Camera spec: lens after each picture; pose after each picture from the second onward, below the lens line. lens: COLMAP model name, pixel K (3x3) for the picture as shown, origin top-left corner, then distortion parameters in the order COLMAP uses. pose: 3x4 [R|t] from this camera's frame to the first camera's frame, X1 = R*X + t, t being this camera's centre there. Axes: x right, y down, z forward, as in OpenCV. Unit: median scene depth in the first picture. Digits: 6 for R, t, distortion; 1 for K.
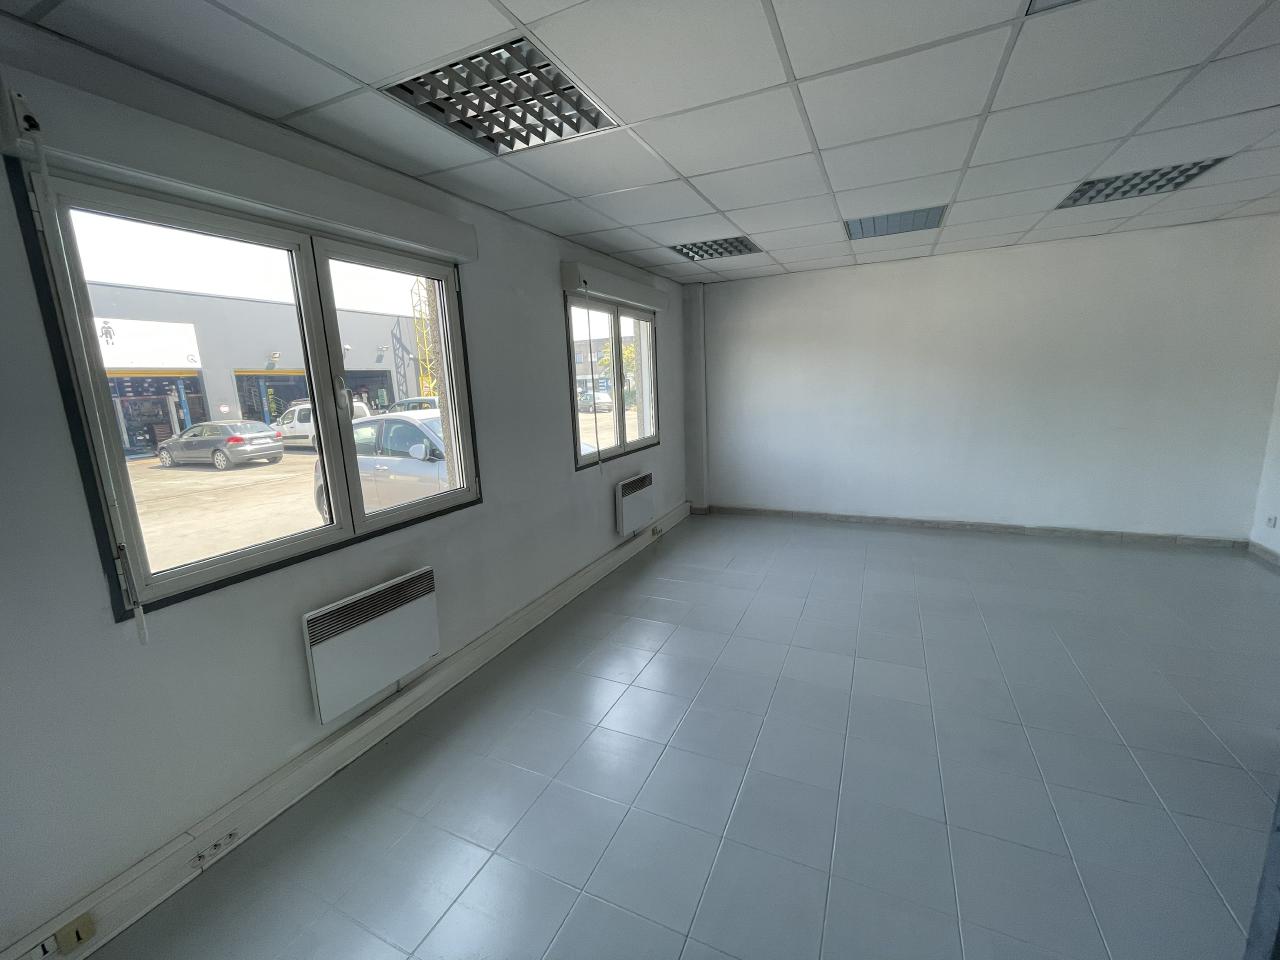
lens RADIAL K [[515.4, 0, 640.1], [0, 515.4, 474.5], [0, 0, 1]] dist [-0.001101, -0.000285]
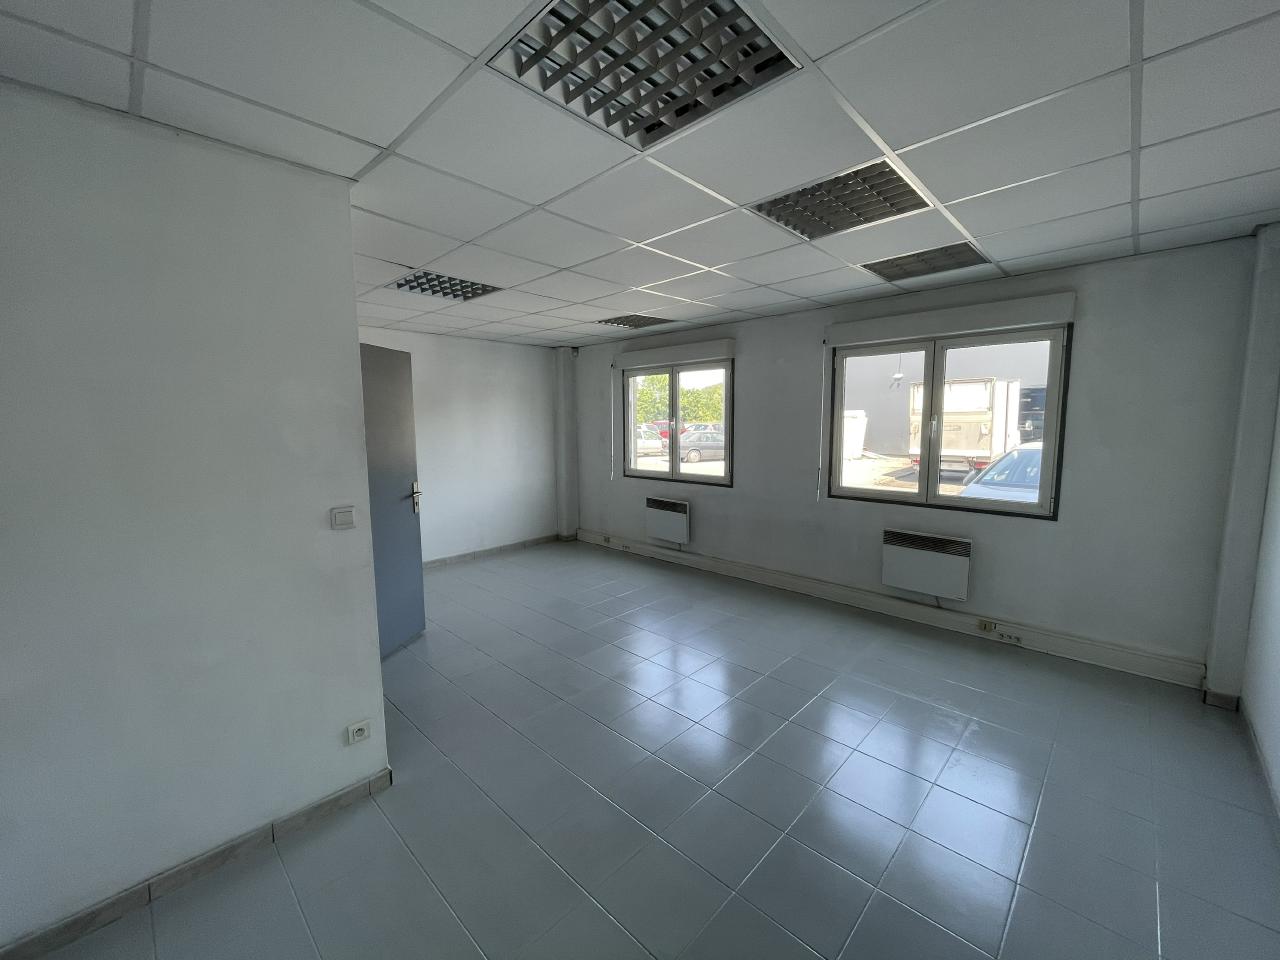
lens RADIAL K [[515.4, 0, 640.1], [0, 515.4, 474.5], [0, 0, 1]] dist [-0.001101, -0.000285]
pose [[-0.317578, 0.139883, -0.937858, 1.594331], [-0.153551, 0.968419, 0.196437, -0.319083], [0.935717, 0.206393, -0.286069, 1.323927]]
